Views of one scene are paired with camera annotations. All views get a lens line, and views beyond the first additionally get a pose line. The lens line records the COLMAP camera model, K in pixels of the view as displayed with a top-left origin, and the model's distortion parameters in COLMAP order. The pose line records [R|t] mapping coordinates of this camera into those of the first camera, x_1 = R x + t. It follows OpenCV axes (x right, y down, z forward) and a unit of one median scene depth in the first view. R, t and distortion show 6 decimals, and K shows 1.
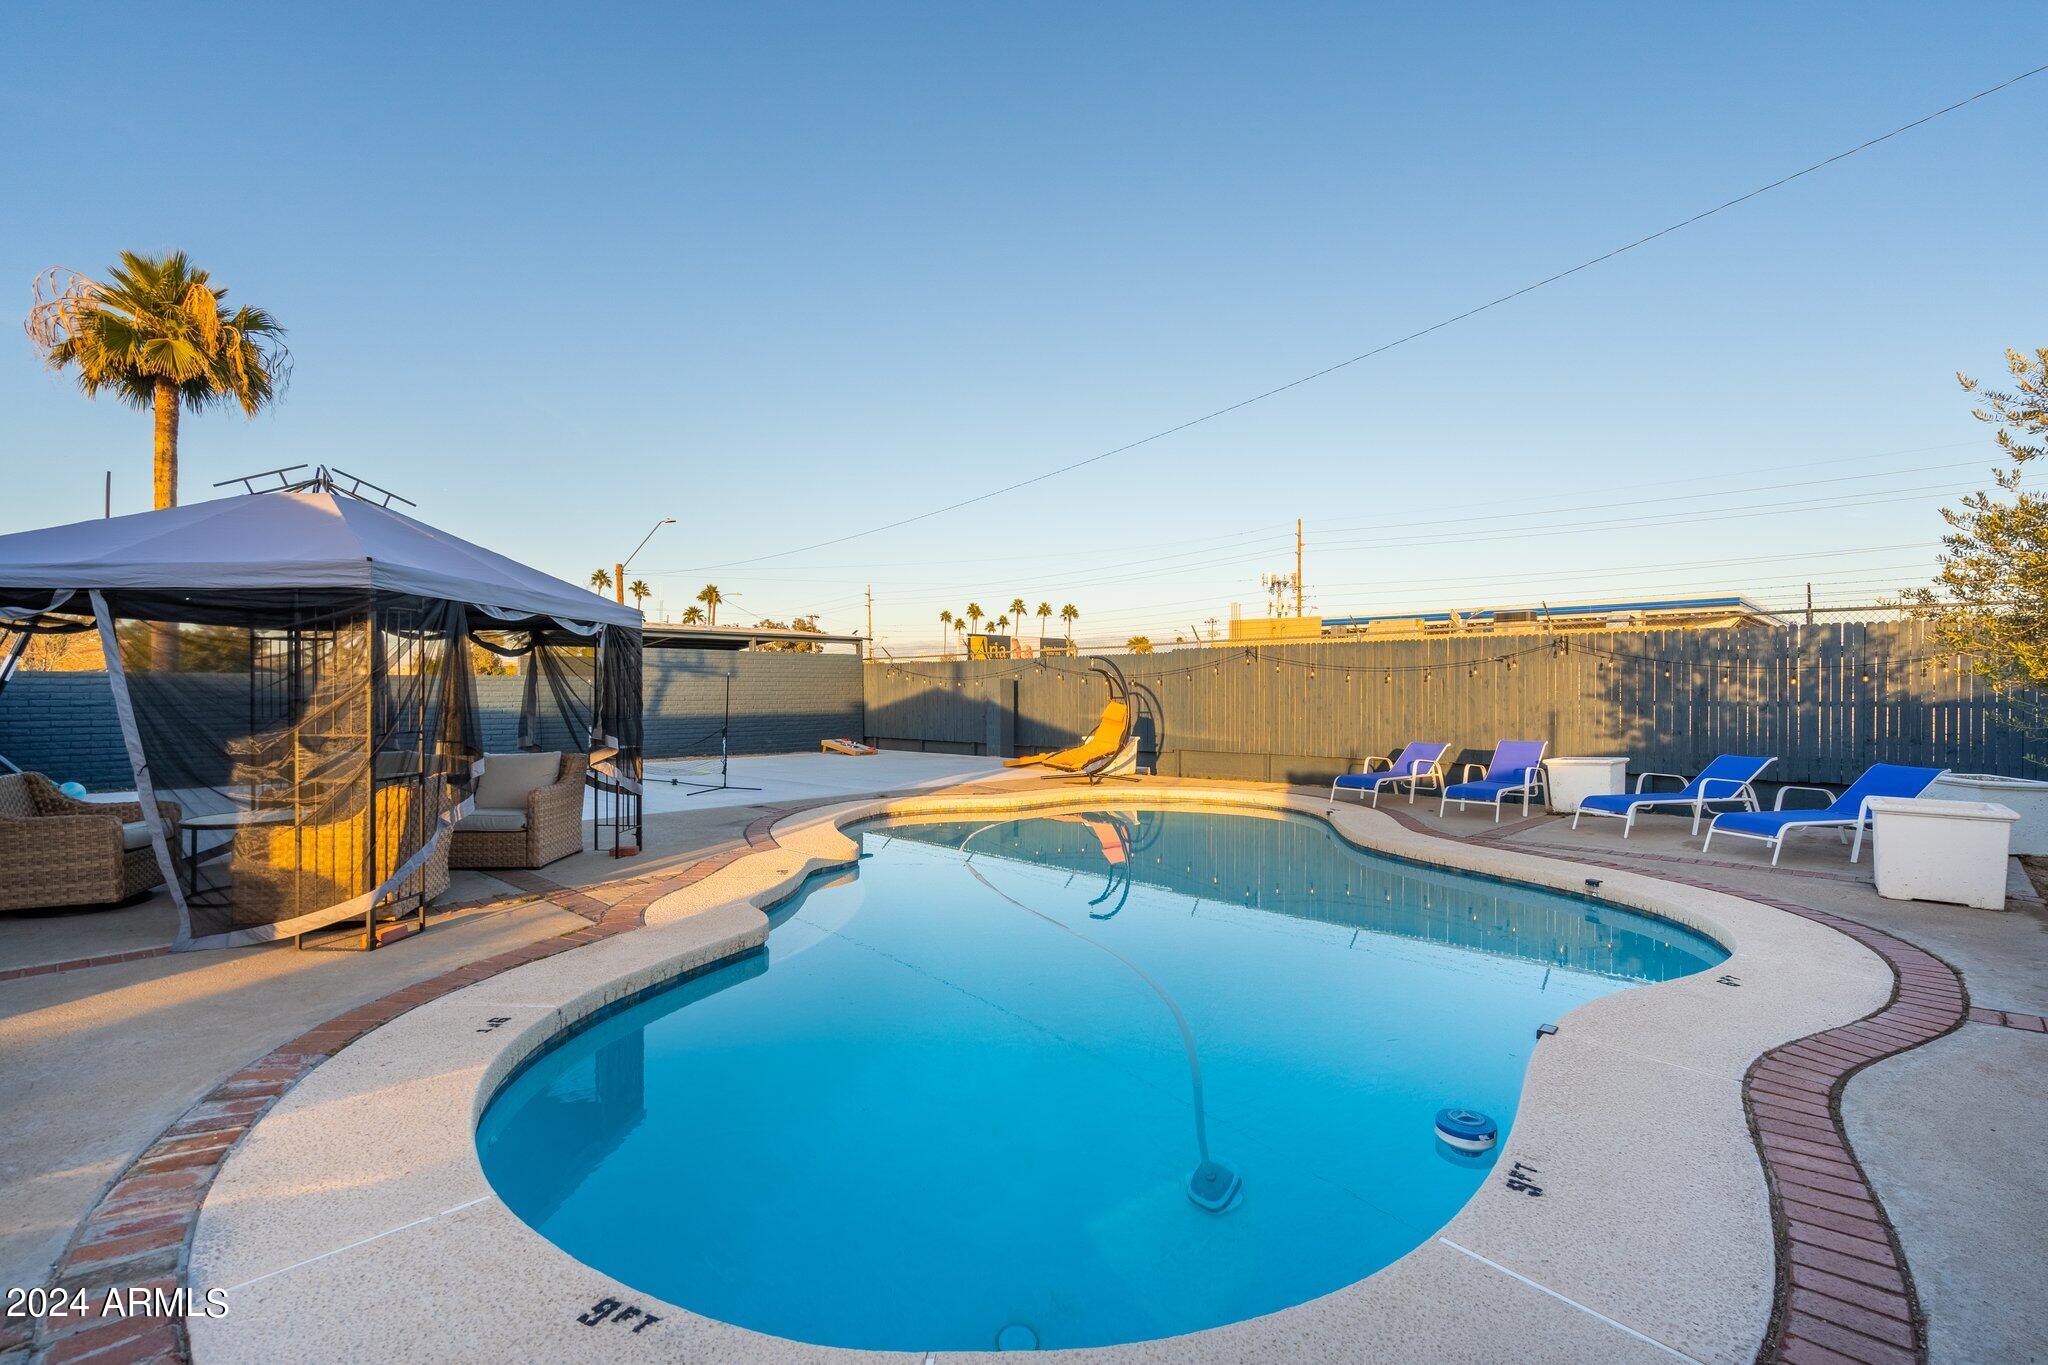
lens RADIAL K [[935.2, 0, 1024.0], [0, 935.2, 682.5], [0, 0, 1]] dist [-0.004562, -0.000196]
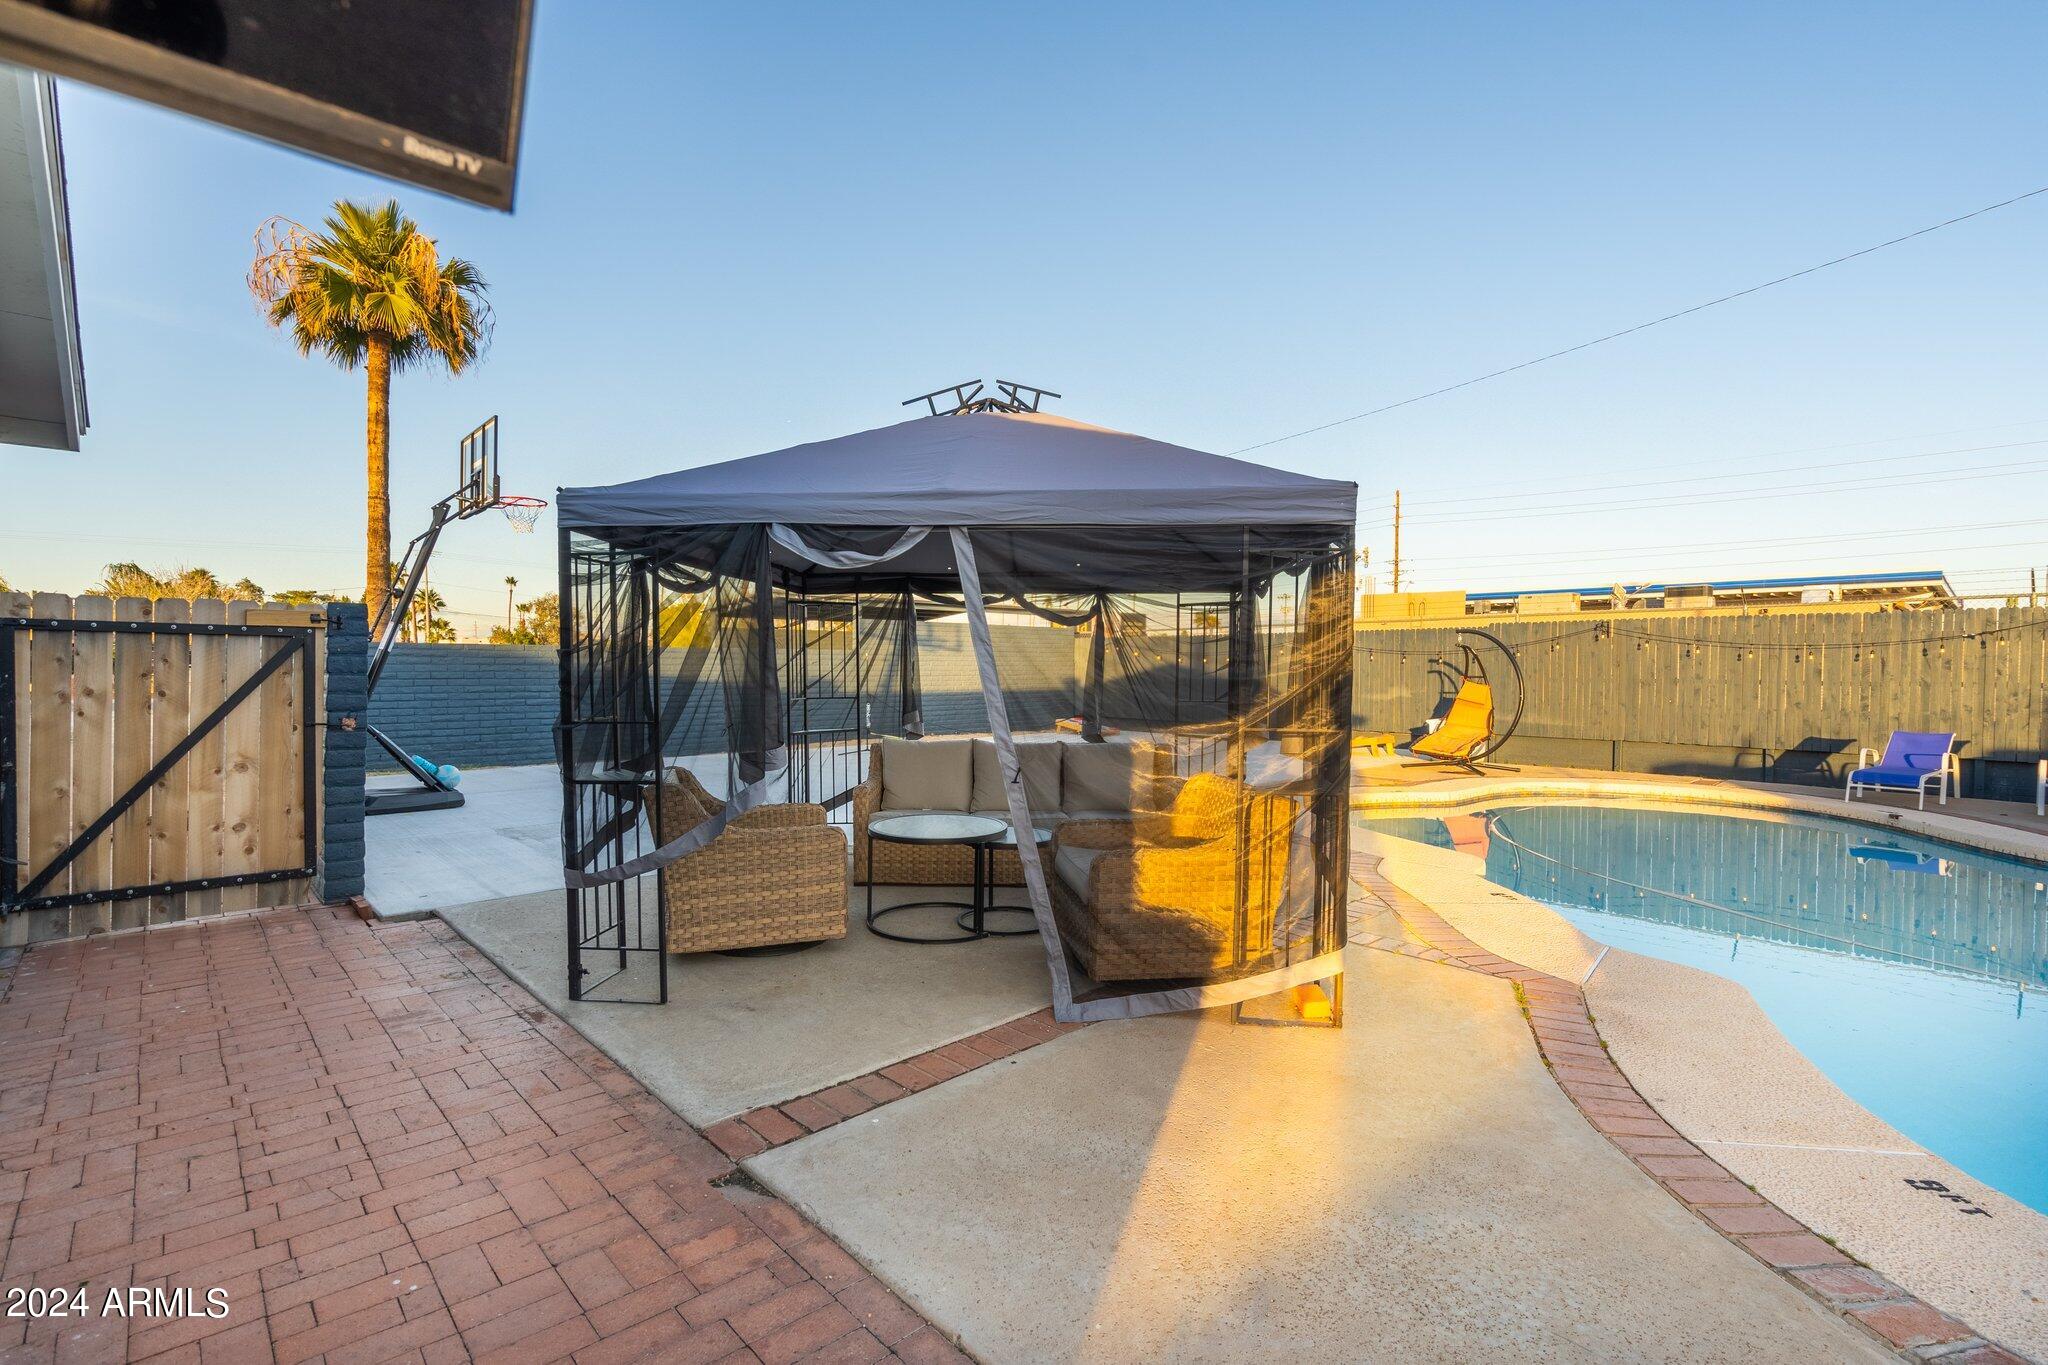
lens RADIAL K [[937.6, 0, 1024.0], [0, 937.6, 682.5], [0, 0, 1]] dist [-0.001395, 0.000112]
pose [[0.998781, 0.007351, -0.048807, -0.282289], [-0.006054, 0.999626, 0.026667, 0.000376], [0.048985, -0.026339, 0.998452, 0.082718]]
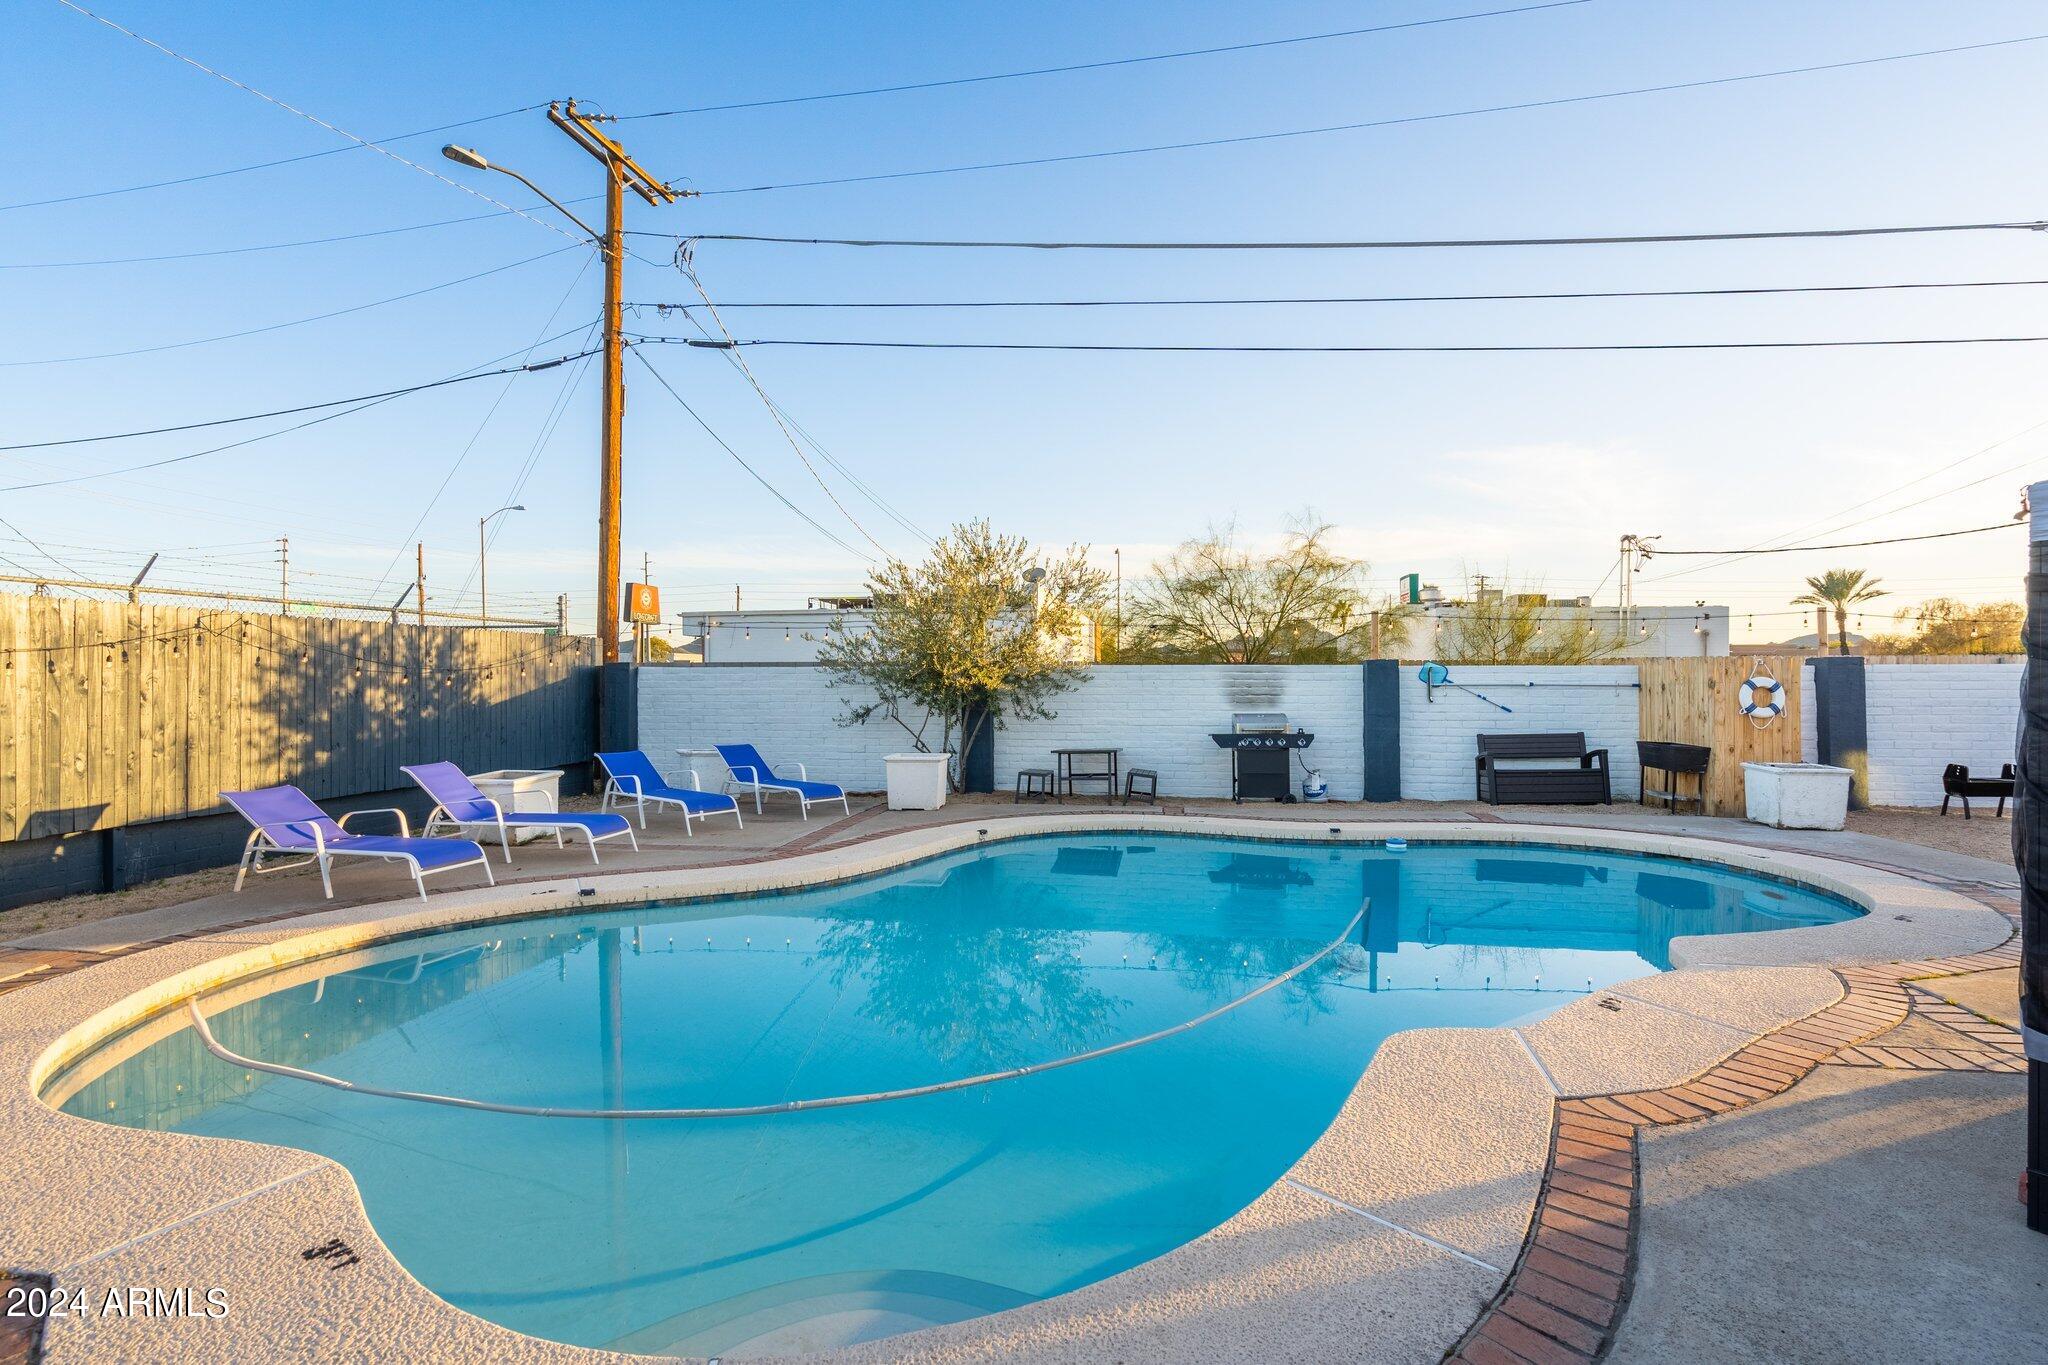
lens RADIAL K [[937.6, 0, 1024.0], [0, 937.6, 682.5], [0, 0, 1]] dist [-0.001395, 0.000112]
pose [[-0.569010, -0.001069, 0.822330, -0.250047], [-0.003799, 0.999992, -0.001329, -0.004123], [-0.822322, -0.003880, -0.569010, 0.762785]]
